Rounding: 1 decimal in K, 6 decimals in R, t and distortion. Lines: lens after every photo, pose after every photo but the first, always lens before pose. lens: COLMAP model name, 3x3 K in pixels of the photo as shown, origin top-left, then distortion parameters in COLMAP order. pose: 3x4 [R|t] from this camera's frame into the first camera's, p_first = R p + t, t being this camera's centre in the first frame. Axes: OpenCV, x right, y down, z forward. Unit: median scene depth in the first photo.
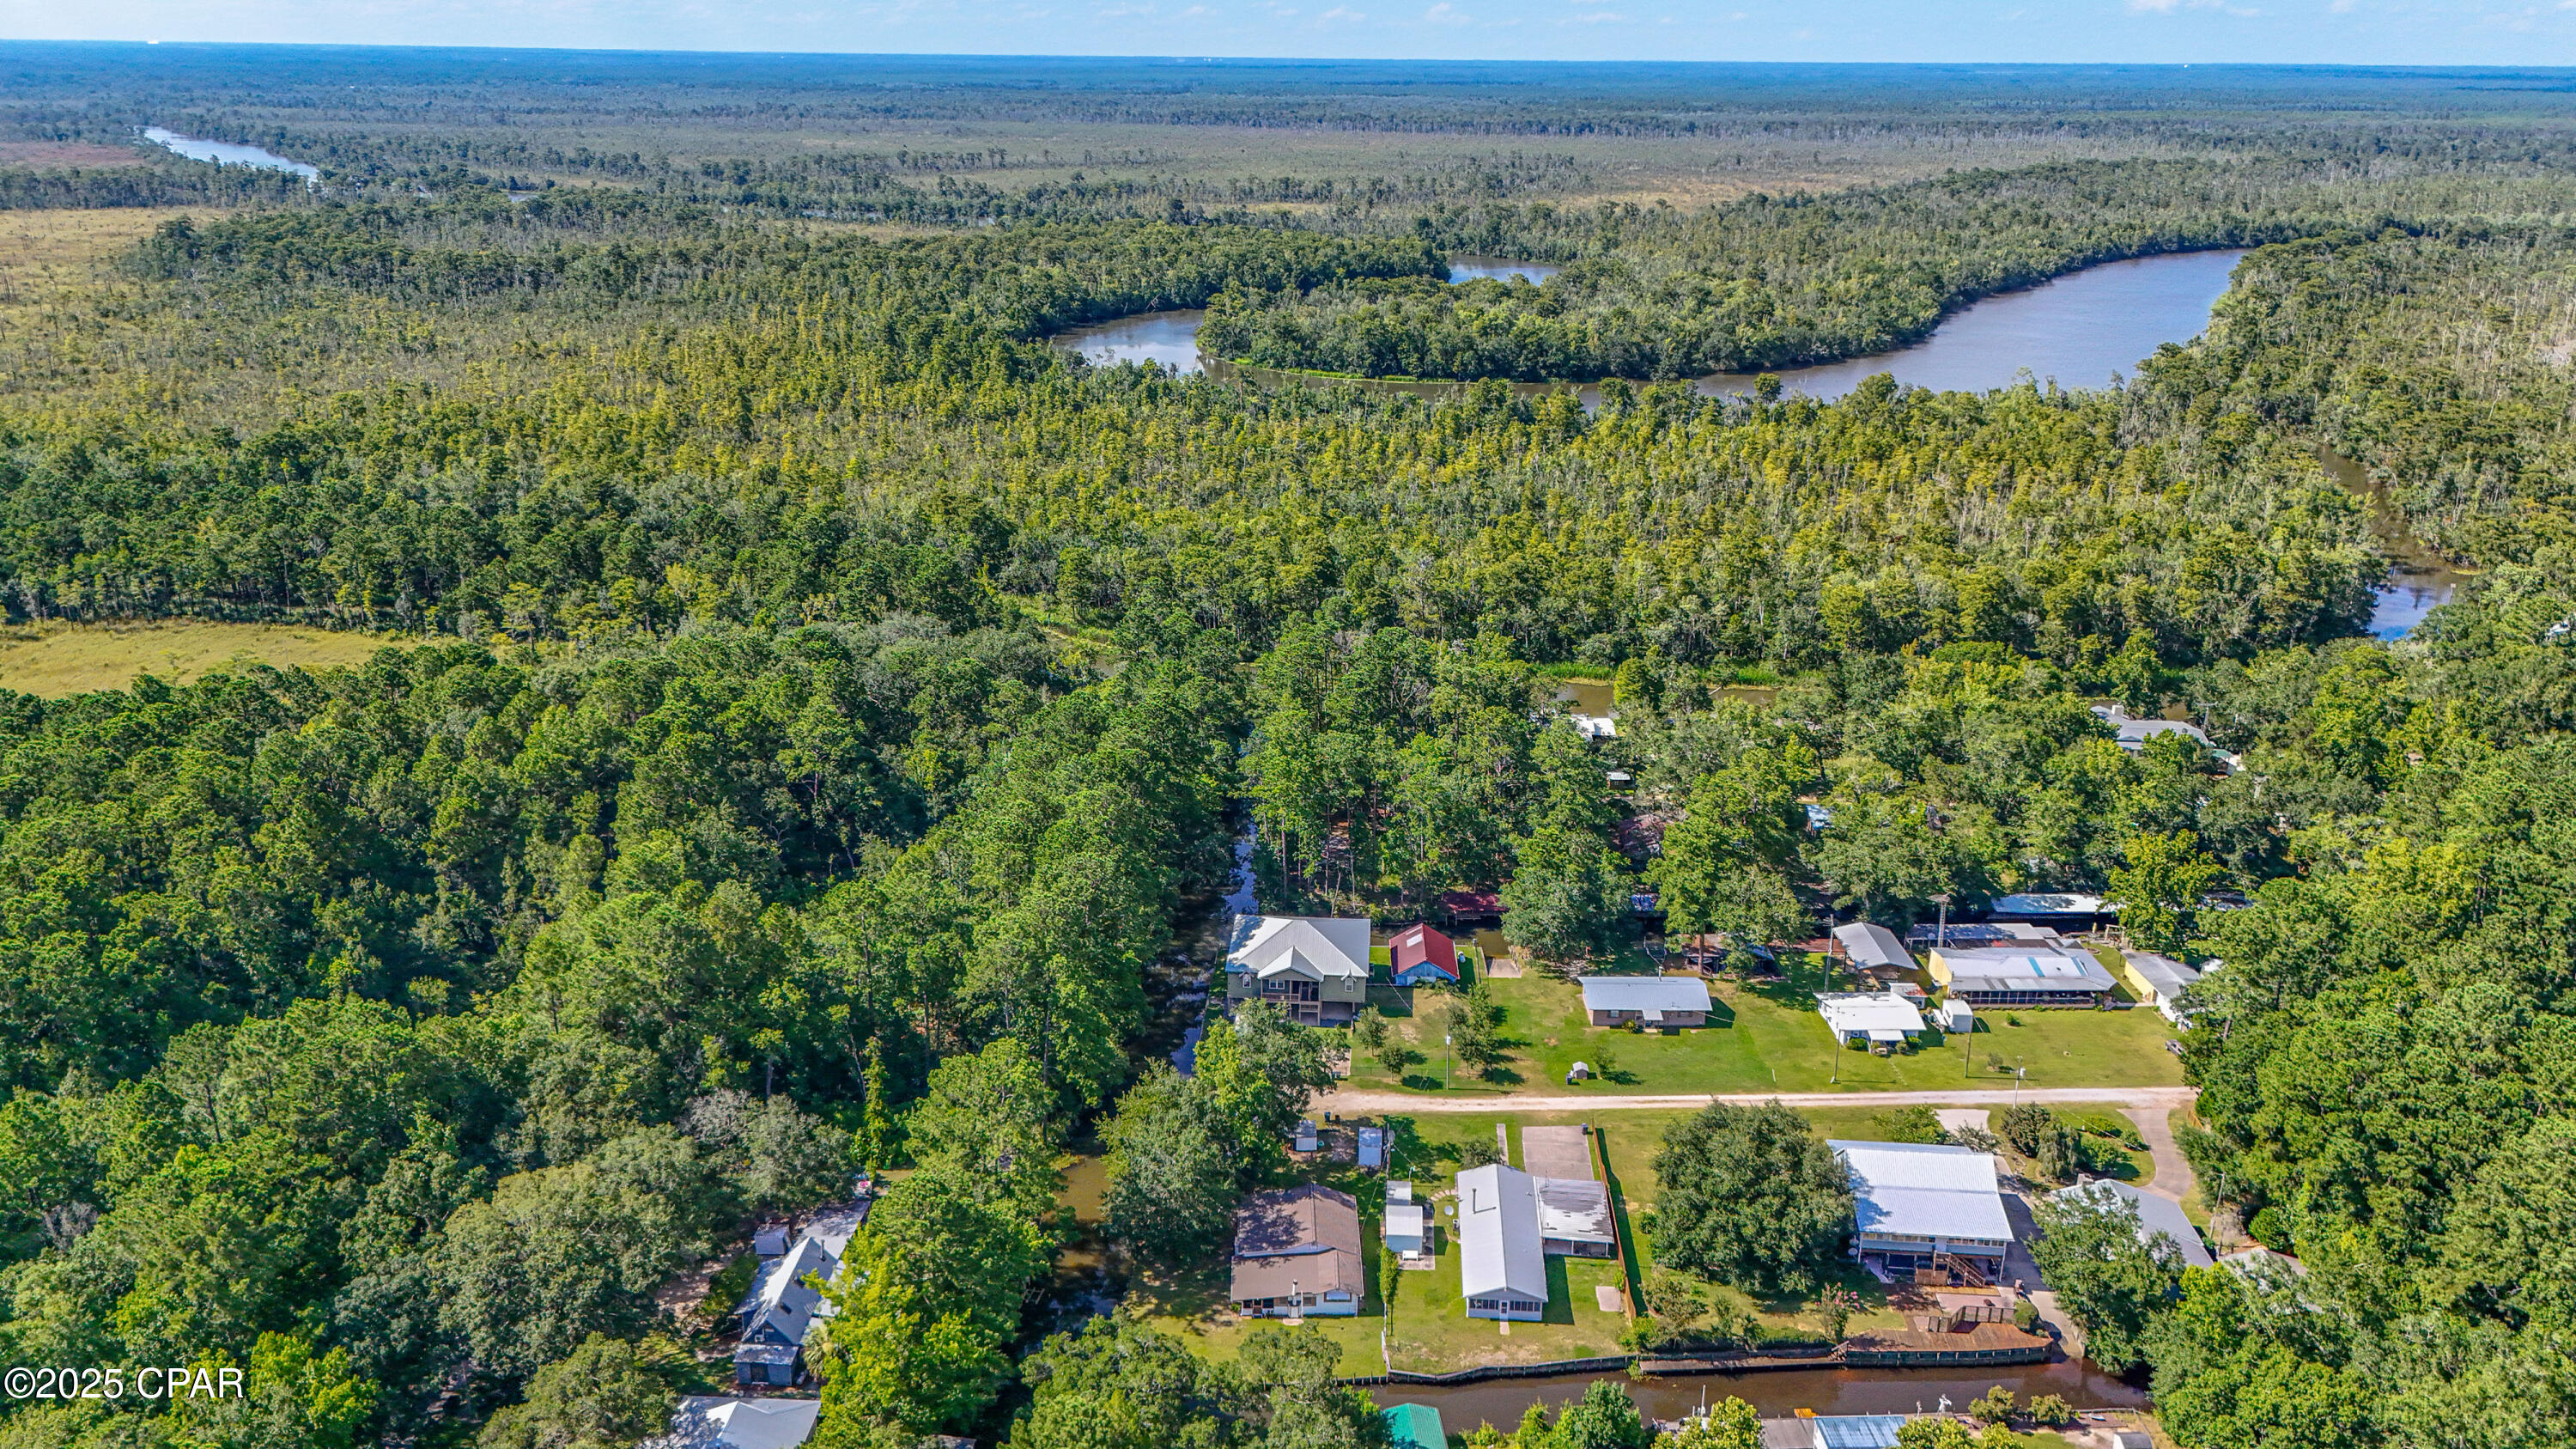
lens RADIAL K [[1901.8, 0, 1280.3], [0, 1901.8, 710.0], [0, 0, 1]] dist [0.070447, -0.059063]
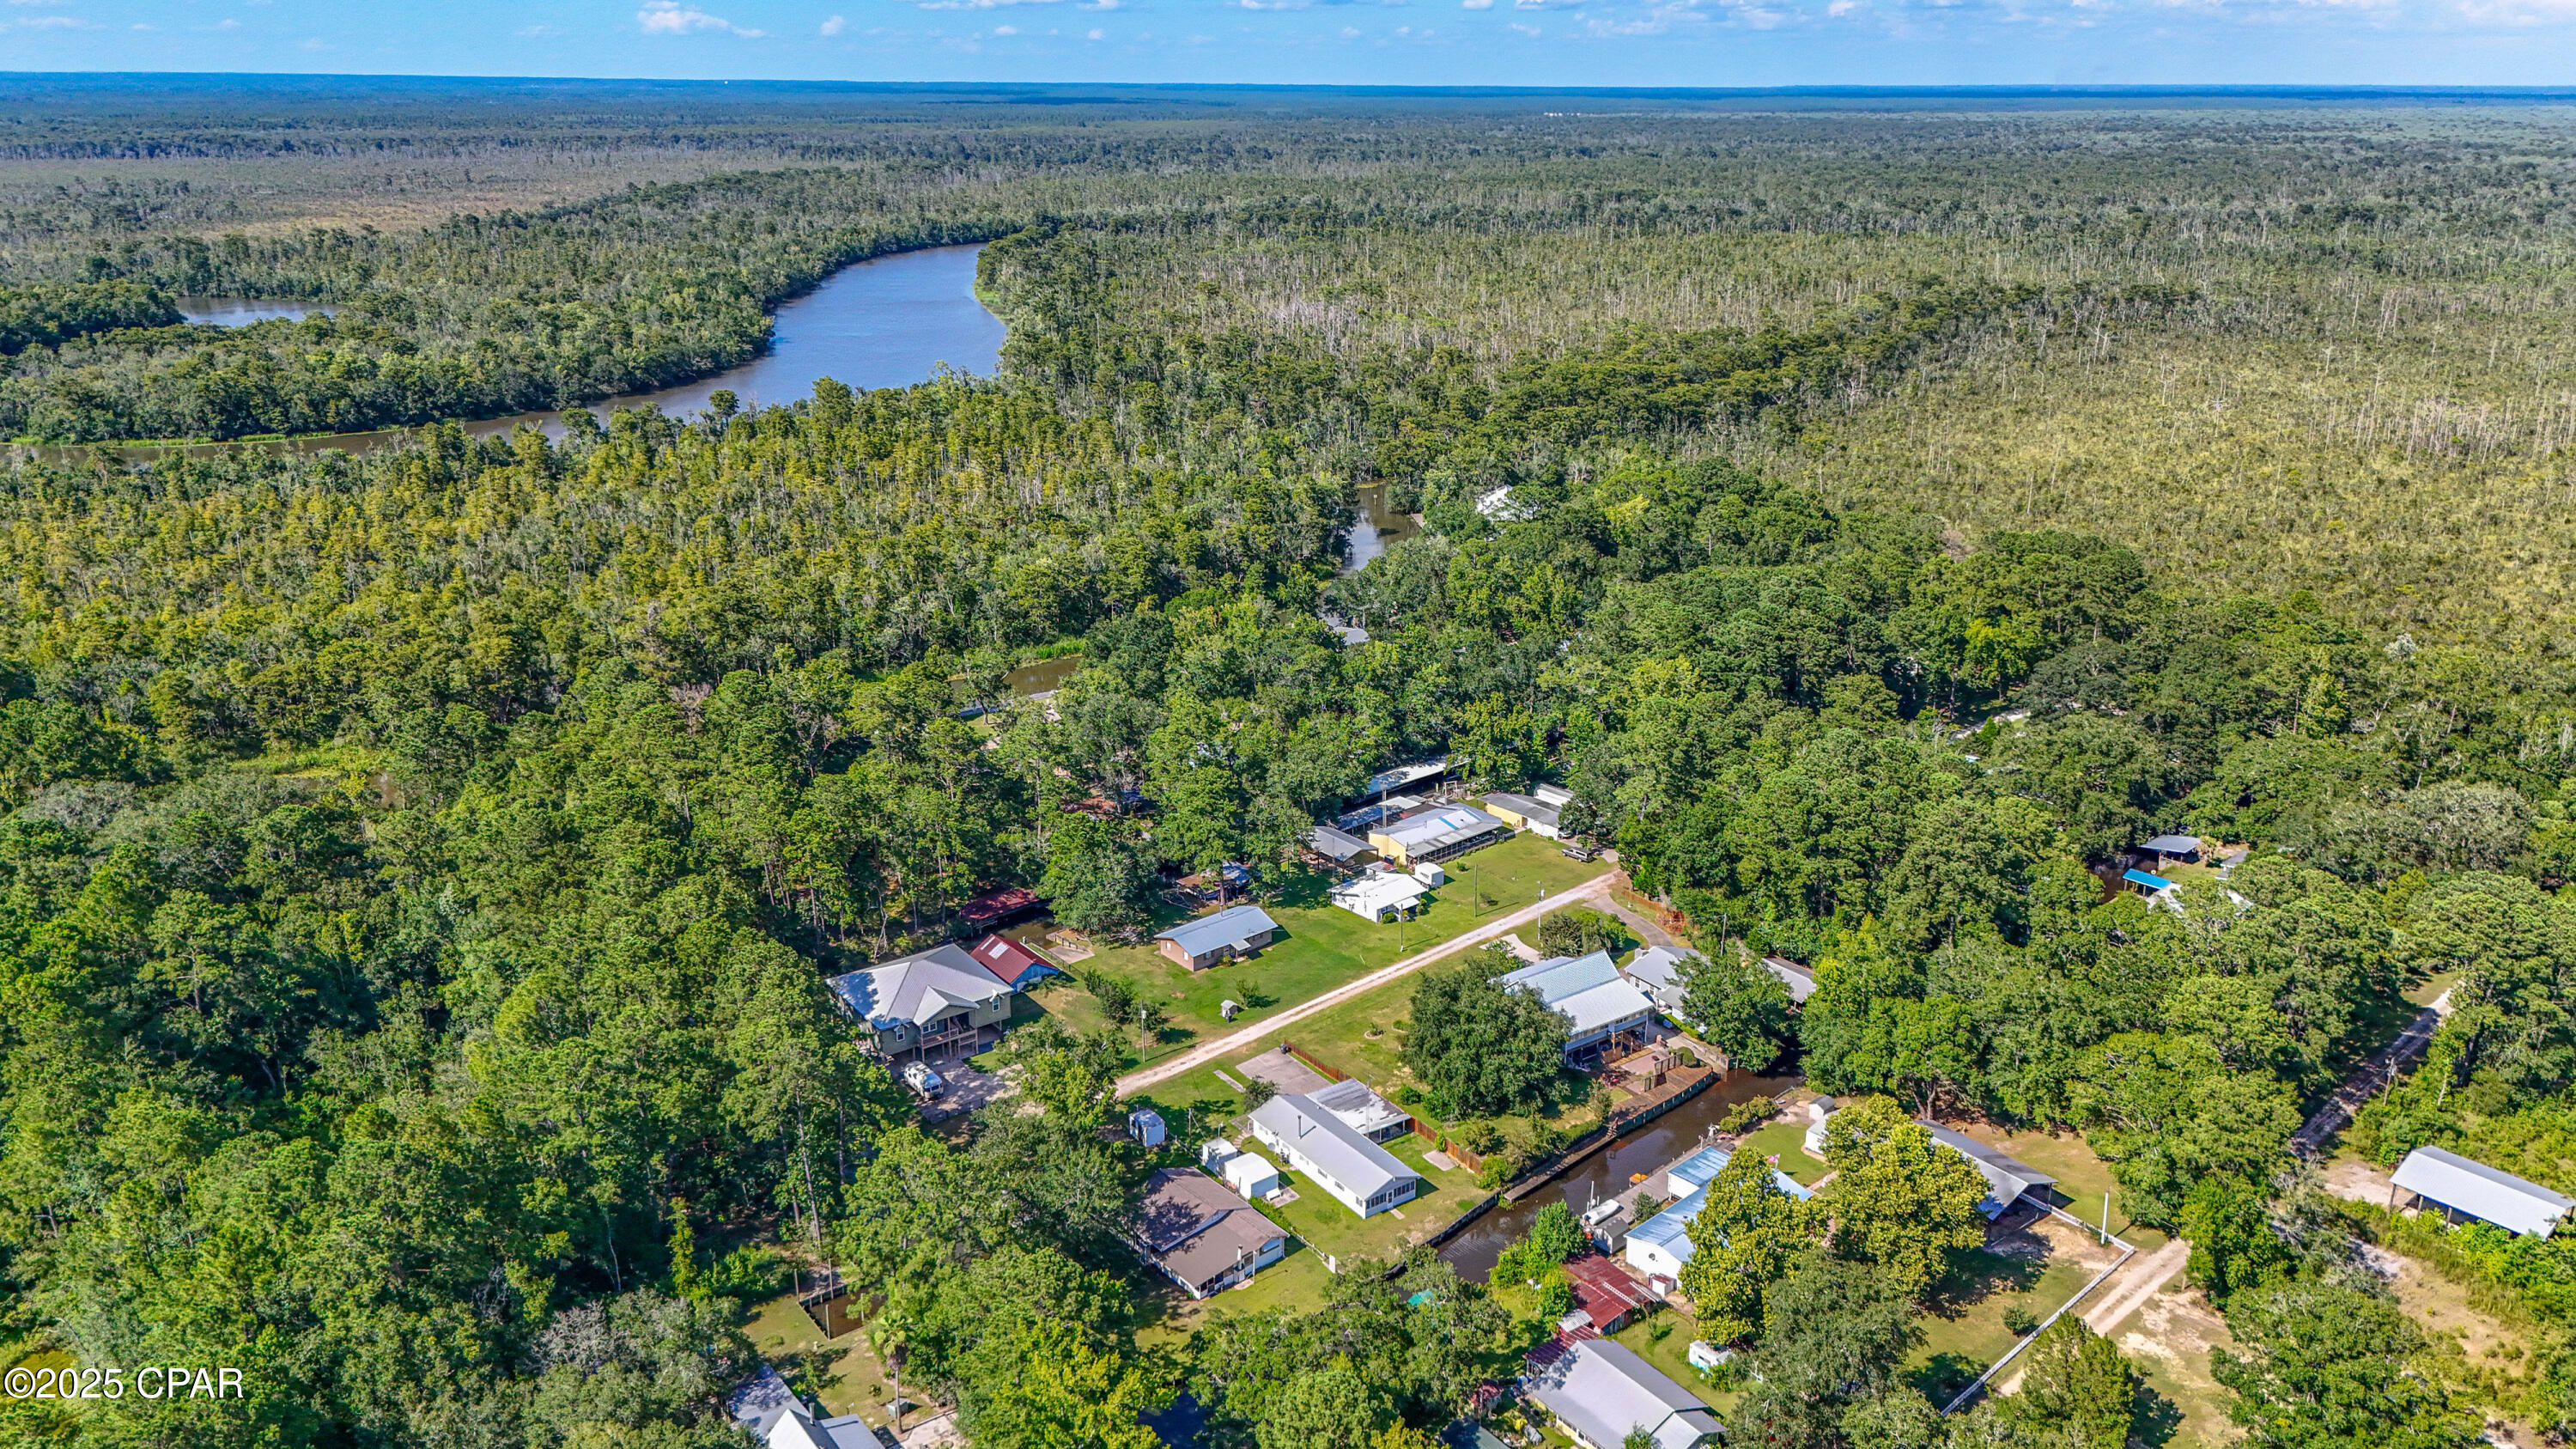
lens RADIAL K [[1901.8, 0, 1280.3], [0, 1901.8, 710.0], [0, 0, 1]] dist [0.070447, -0.059063]
pose [[0.770608, -0.207117, 0.602715, -0.401240], [0.211357, 0.975252, 0.064902, -0.037035], [-0.601241, 0.077374, 0.795313, 0.098763]]
